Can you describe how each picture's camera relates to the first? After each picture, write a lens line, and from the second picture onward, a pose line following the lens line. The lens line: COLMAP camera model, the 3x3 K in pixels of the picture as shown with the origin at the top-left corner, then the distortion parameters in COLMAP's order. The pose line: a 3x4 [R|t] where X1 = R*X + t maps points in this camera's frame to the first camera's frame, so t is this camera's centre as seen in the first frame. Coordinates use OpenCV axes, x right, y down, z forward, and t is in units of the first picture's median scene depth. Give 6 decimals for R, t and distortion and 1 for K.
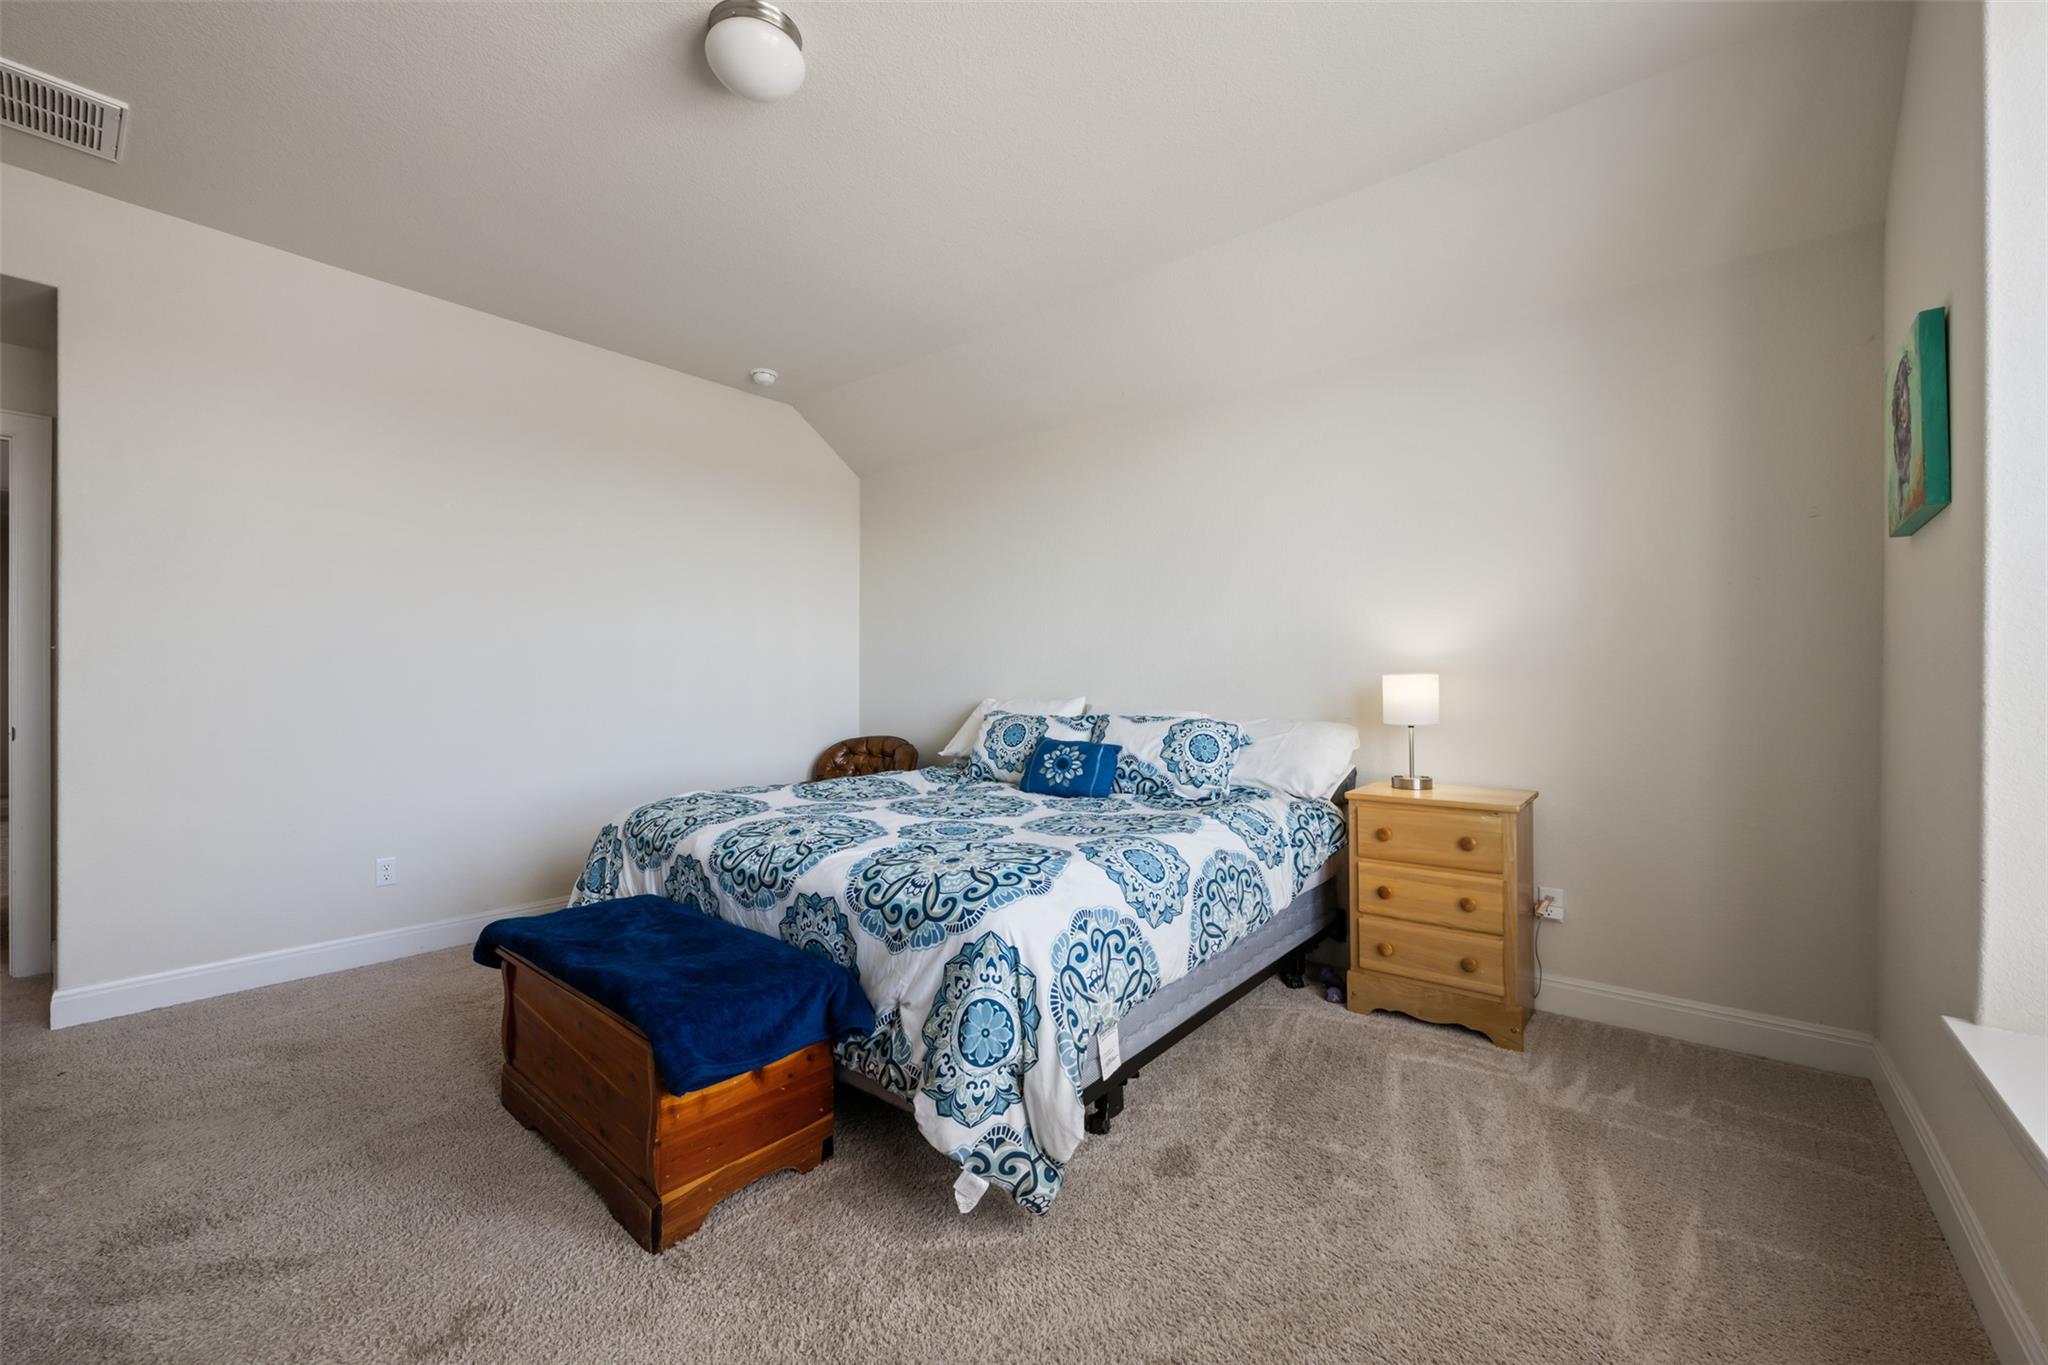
lens RADIAL K [[810.3, 0, 1020.7], [0, 810.3, 683.3], [0, 0, 1]] dist [-0.000928, -0.000023]
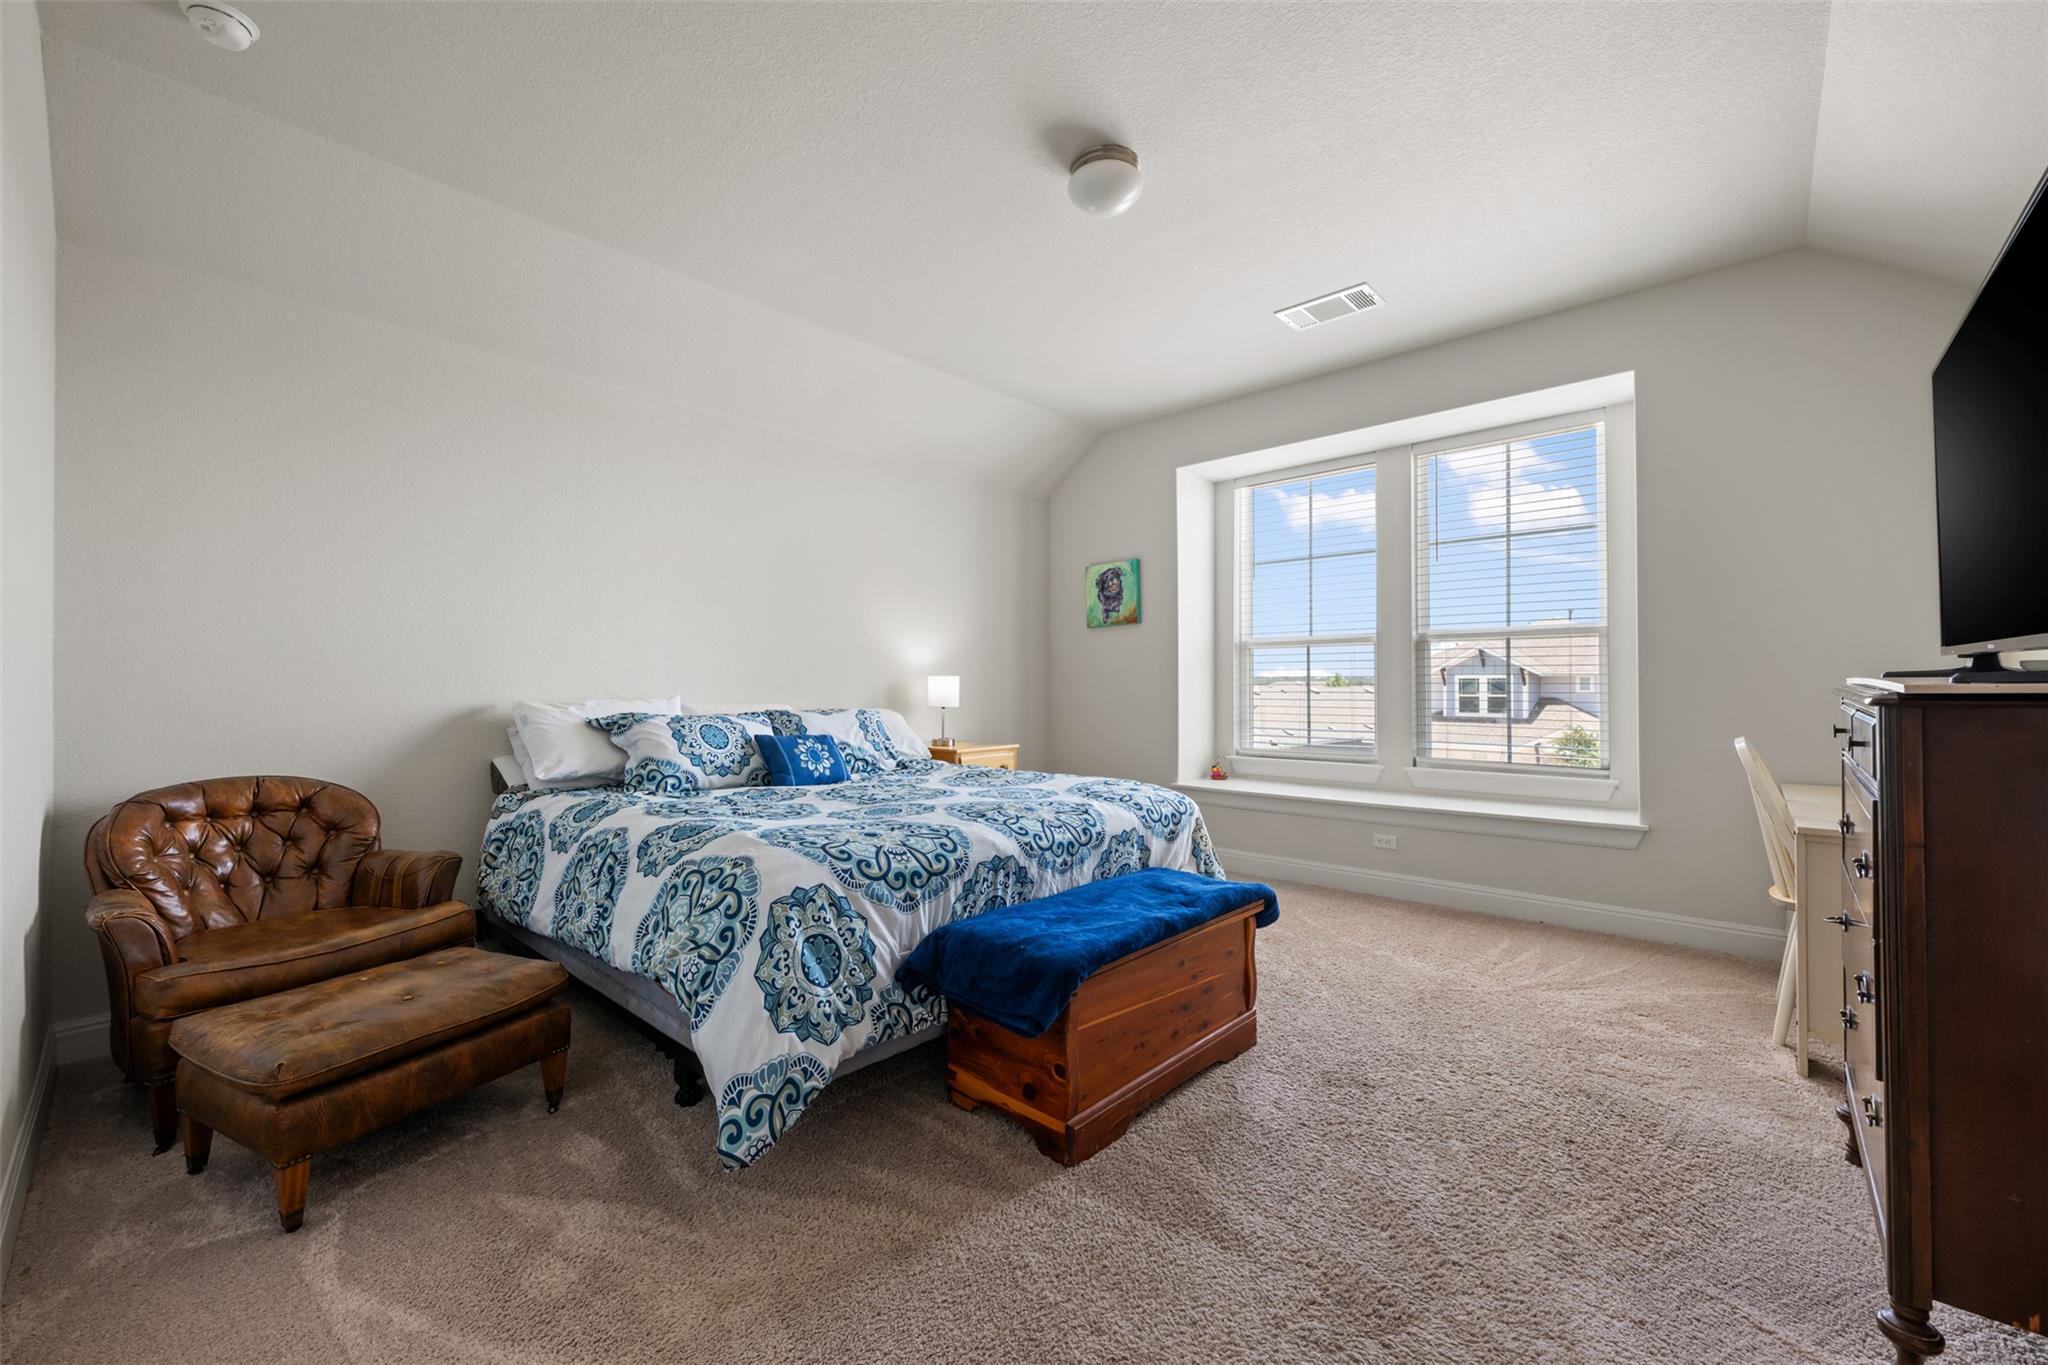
lens RADIAL K [[810.3, 0, 1021.9], [0, 810.3, 678.8], [0, 0, 1]] dist [-0.000928, -0.000023]
pose [[0.046530, 0.004375, 0.998907, -1.051435], [-0.002562, 0.999988, -0.004260, 0.001273], [-0.998914, -0.002361, 0.046541, 0.701771]]
